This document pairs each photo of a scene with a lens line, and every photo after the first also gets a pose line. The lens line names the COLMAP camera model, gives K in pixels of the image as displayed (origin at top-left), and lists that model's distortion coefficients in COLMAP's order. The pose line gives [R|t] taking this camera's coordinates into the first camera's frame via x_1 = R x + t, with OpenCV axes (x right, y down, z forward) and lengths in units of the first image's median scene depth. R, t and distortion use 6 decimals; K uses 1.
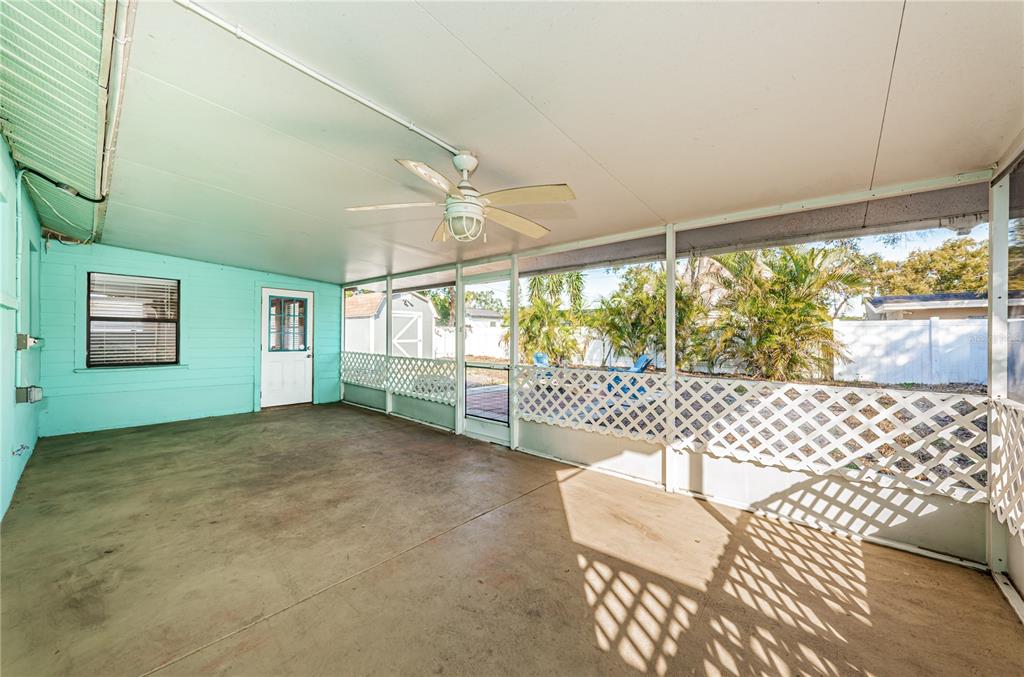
lens RADIAL K [[368.8, 0, 511.4], [0, 368.8, 342.1], [0, 0, 1]] dist [0.001070, -0.000107]
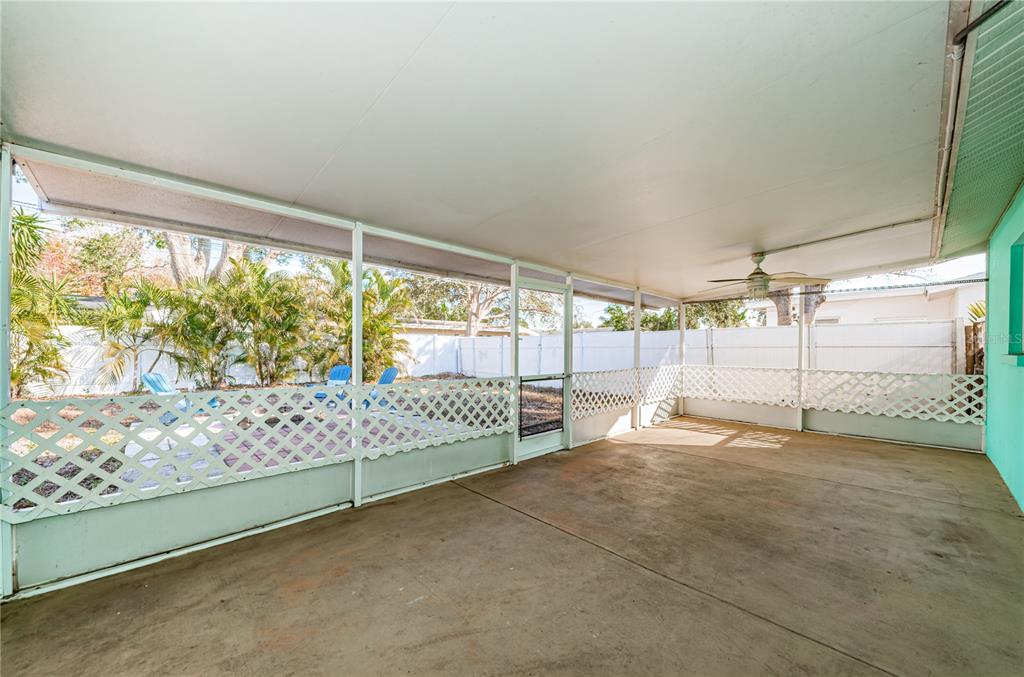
lens RADIAL K [[383.6, 0, 511.5], [0, 383.6, 344.4], [0, 0, 1]] dist [0.002001, -0.000016]
pose [[0.104861, -0.002126, 0.994485, -1.186713], [0.012191, 0.999925, 0.000852, -0.026078], [-0.994412, 0.012034, 0.104879, 1.073517]]
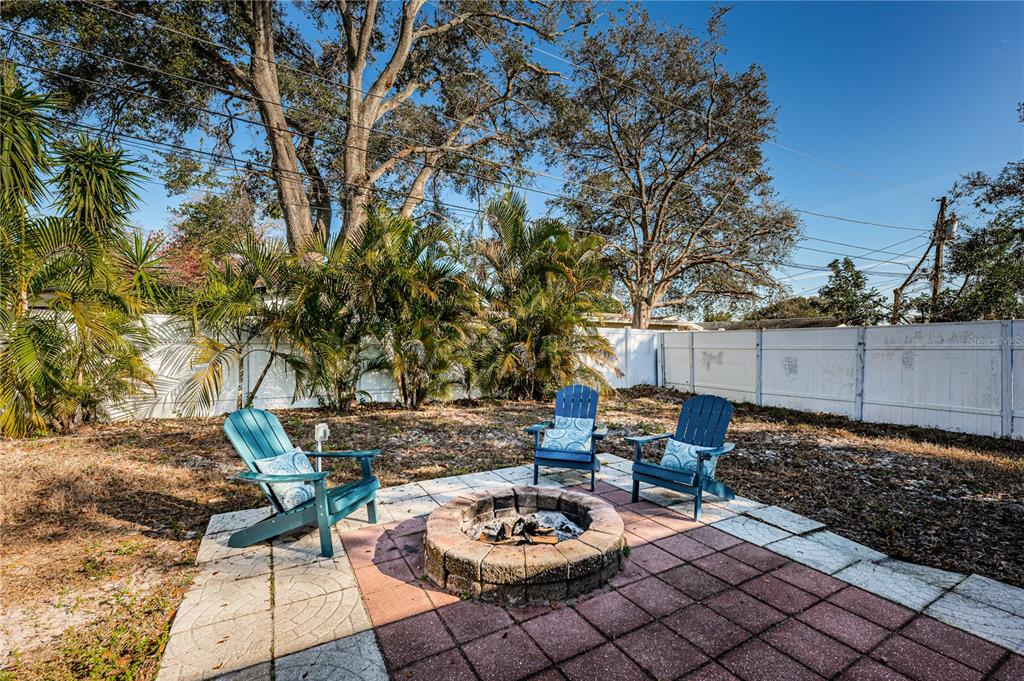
lens RADIAL K [[431.1, 0, 518.5], [0, 431.1, 340.0], [0, 0, 1]] dist [0.000305, 0.000152]
pose [[0.328971, 0.001058, 0.944339, -0.351451], [0.012416, 0.999908, -0.005446, -0.038234], [-0.944258, 0.013516, 0.328928, 1.991653]]
